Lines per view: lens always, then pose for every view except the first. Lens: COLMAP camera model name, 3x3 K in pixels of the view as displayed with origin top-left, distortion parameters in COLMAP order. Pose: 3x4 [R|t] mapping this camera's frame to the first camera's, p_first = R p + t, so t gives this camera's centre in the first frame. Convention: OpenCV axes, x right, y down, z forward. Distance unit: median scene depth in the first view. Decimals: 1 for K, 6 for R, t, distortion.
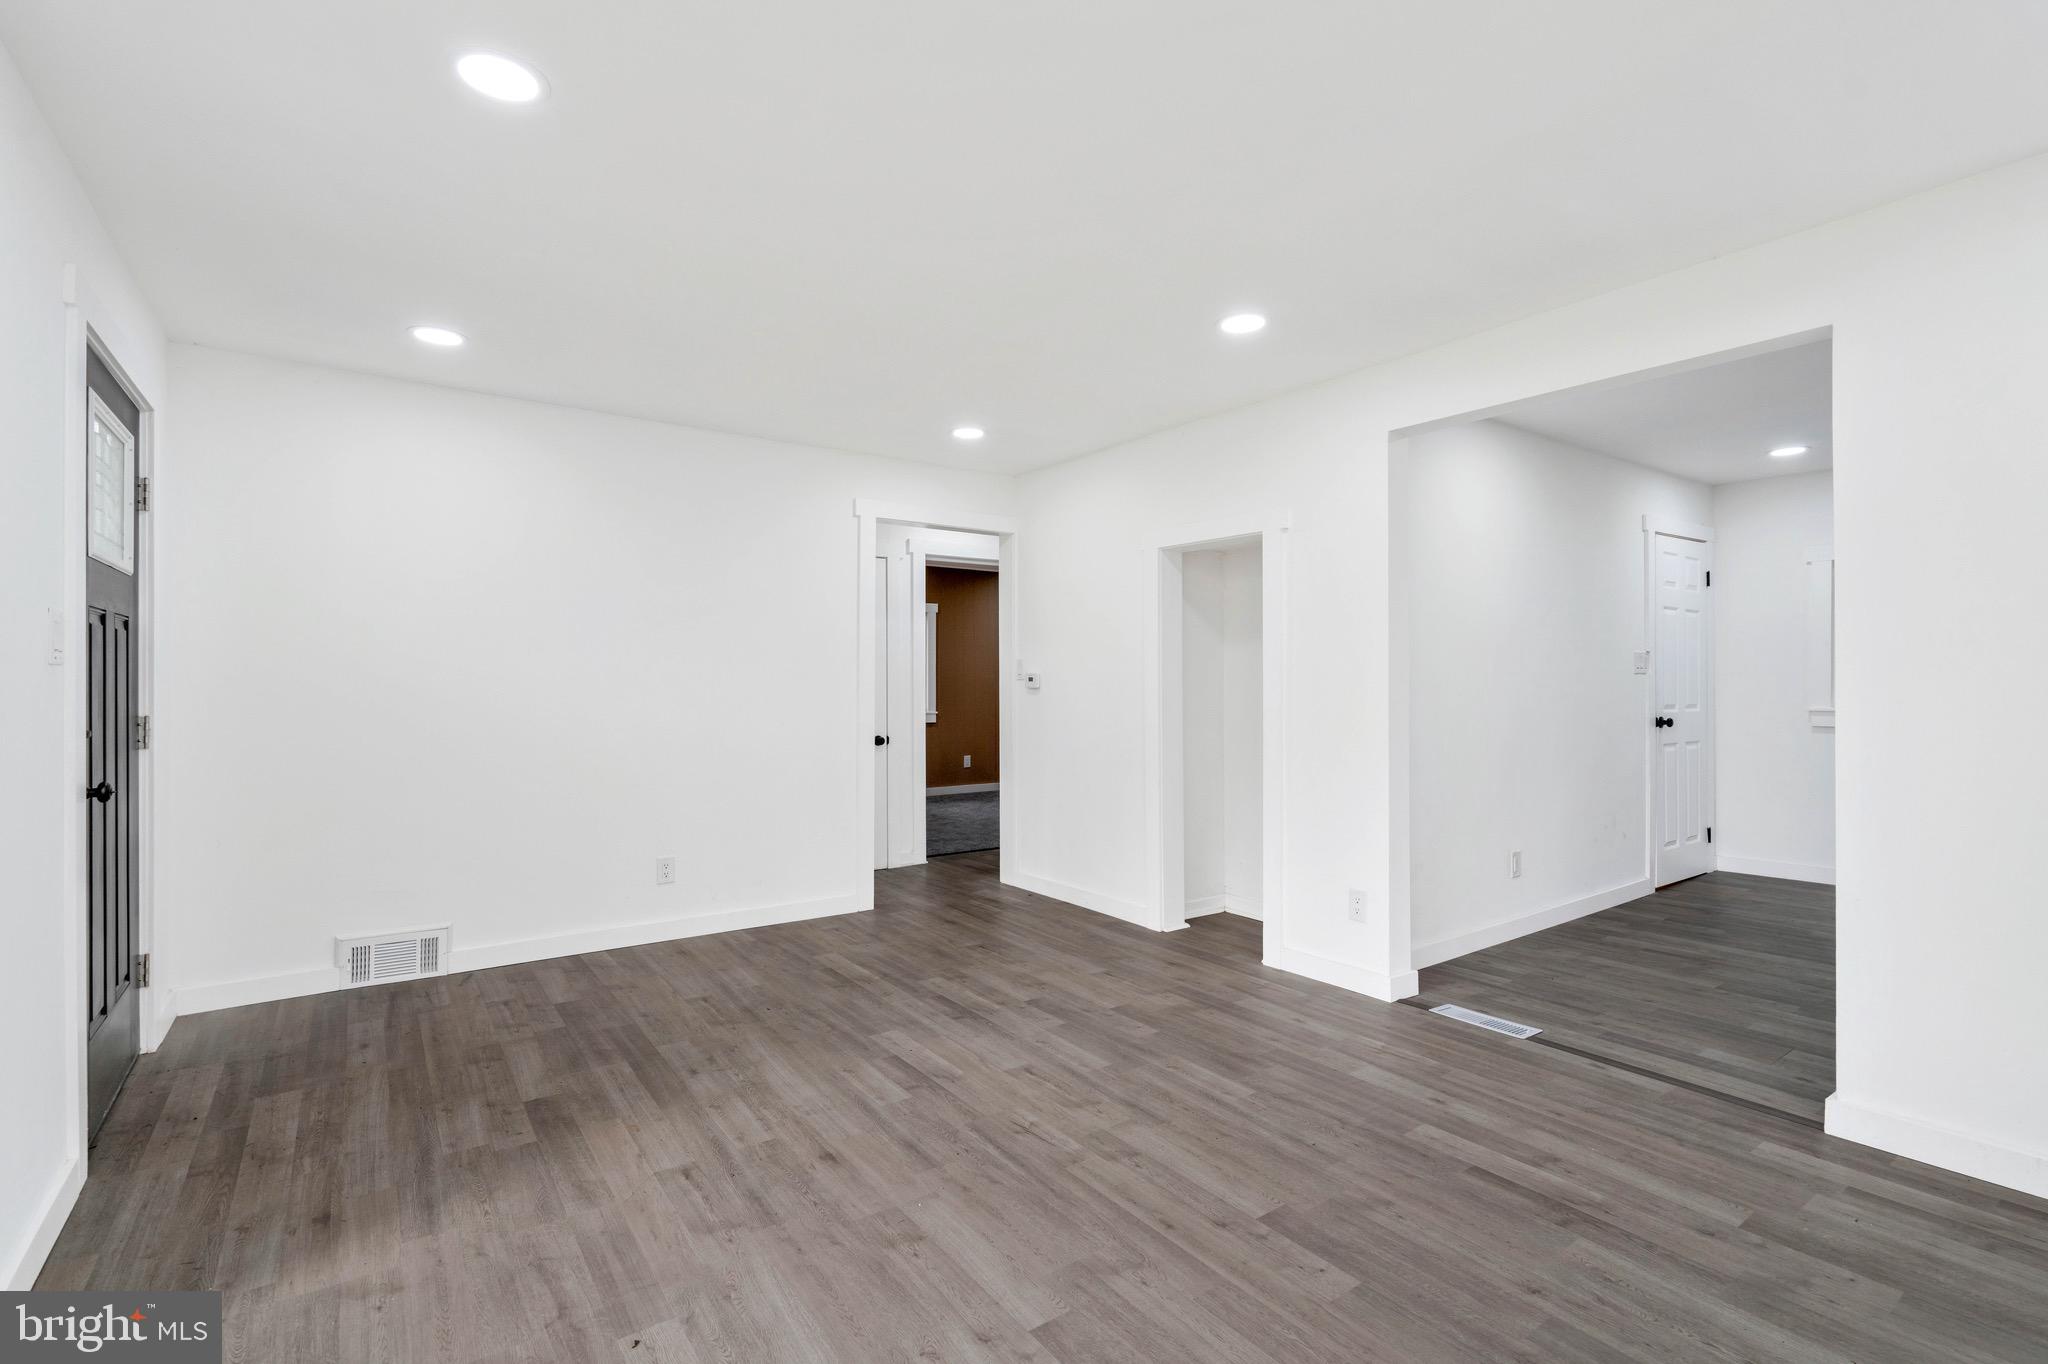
lens RADIAL K [[934.1, 0, 1025.5], [0, 934.1, 683.2], [0, 0, 1]] dist [0.001007, 0.000020]
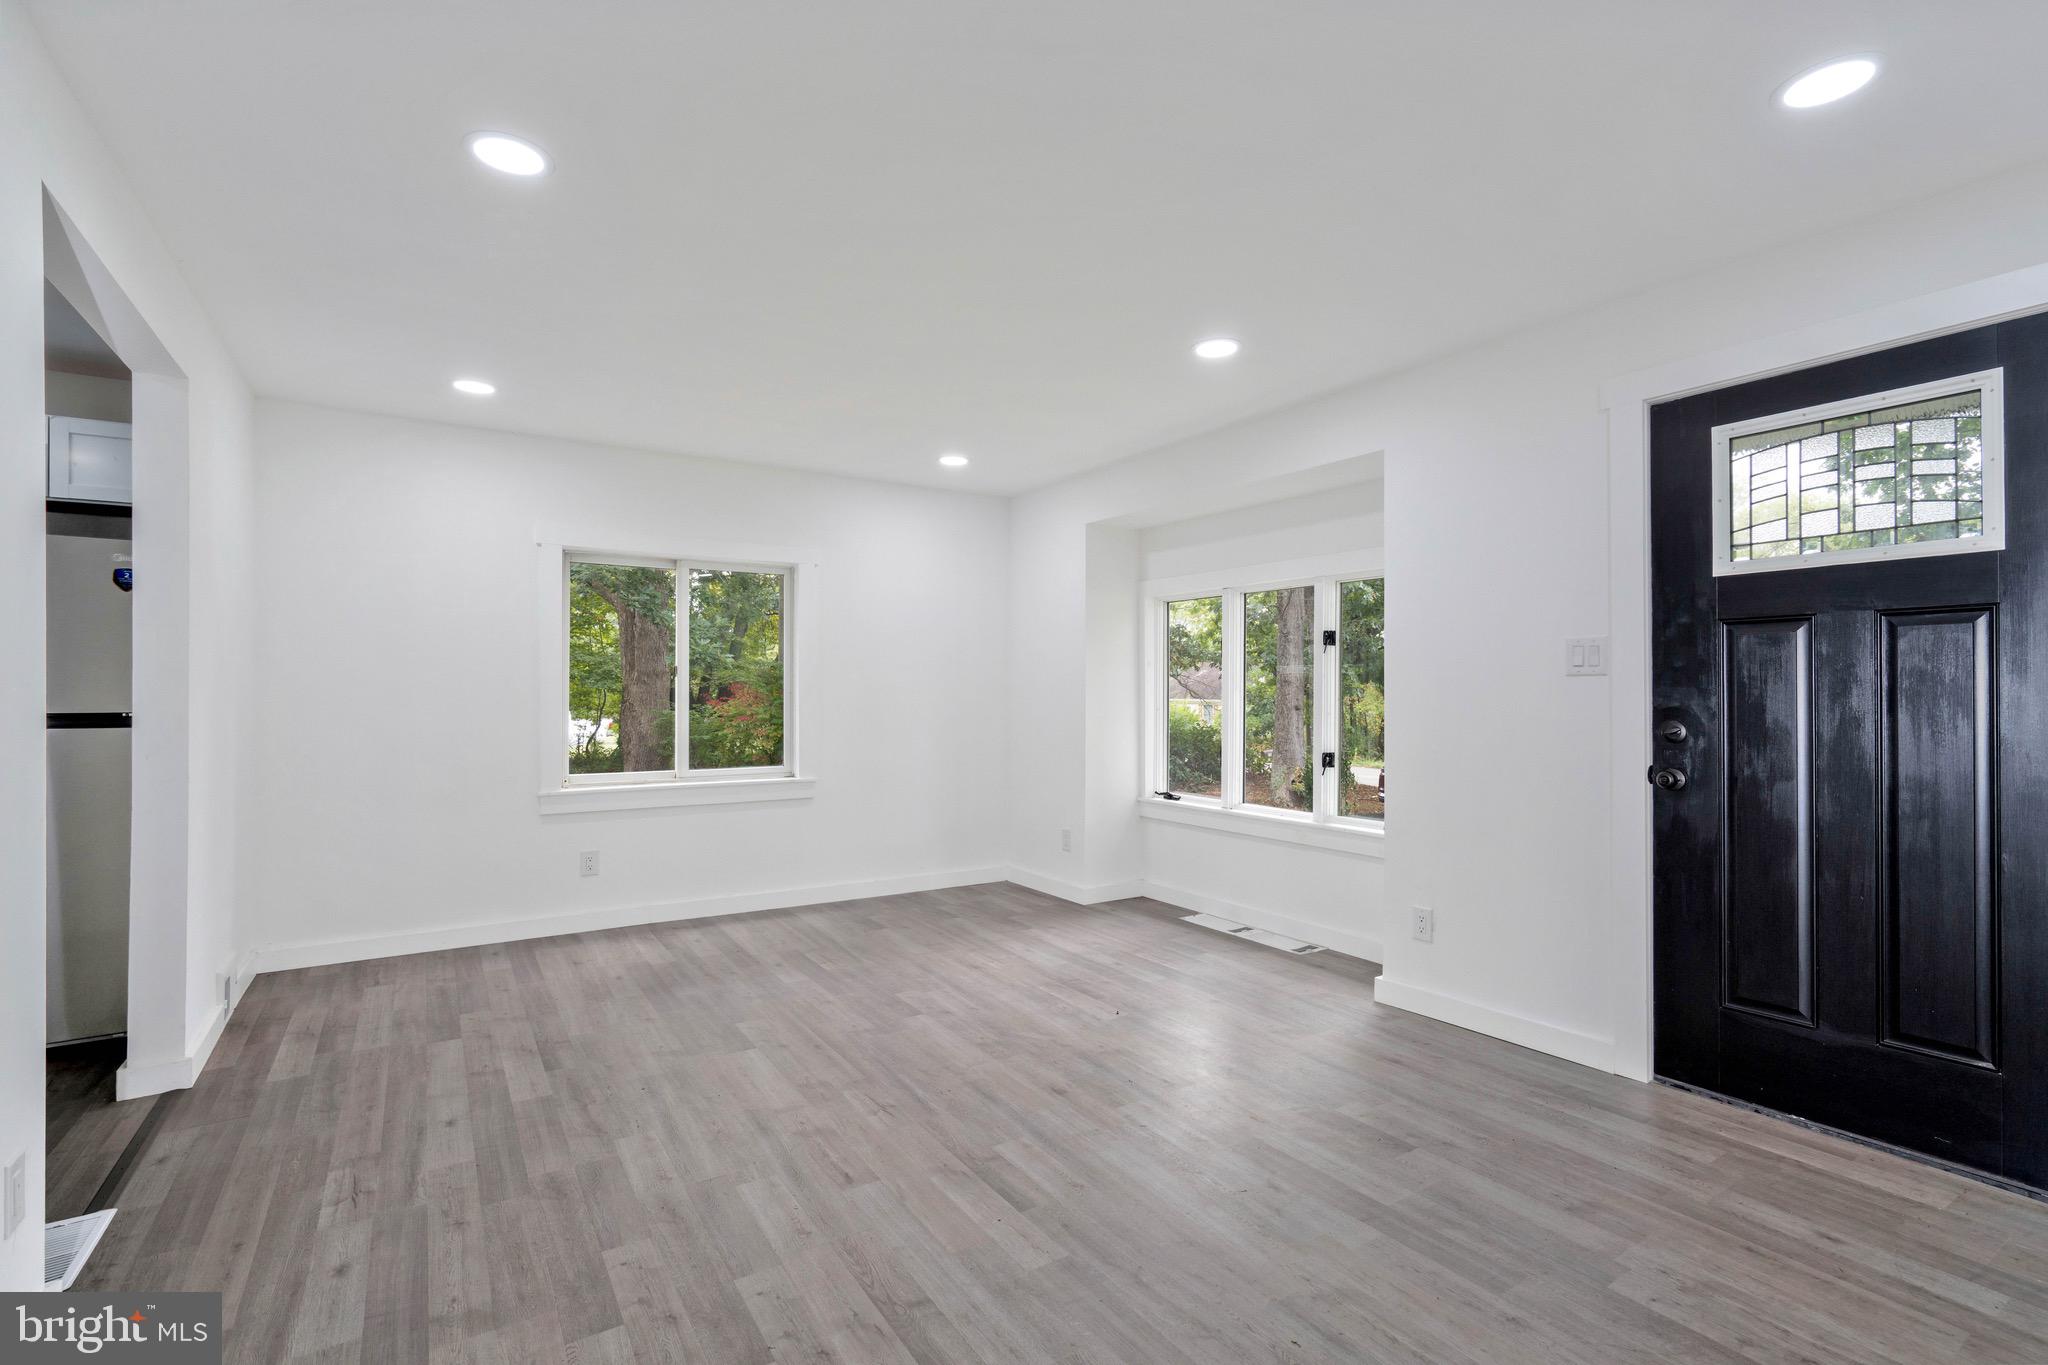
lens RADIAL K [[934.1, 0, 1023.1], [0, 934.1, 687.1], [0, 0, 1]] dist [0.001007, 0.000020]
pose [[-0.998673, 0.005777, 0.051180, -0.204309], [0.005513, 0.999971, -0.005302, 0.003676], [-0.051209, -0.005012, -0.998675, 1.947429]]
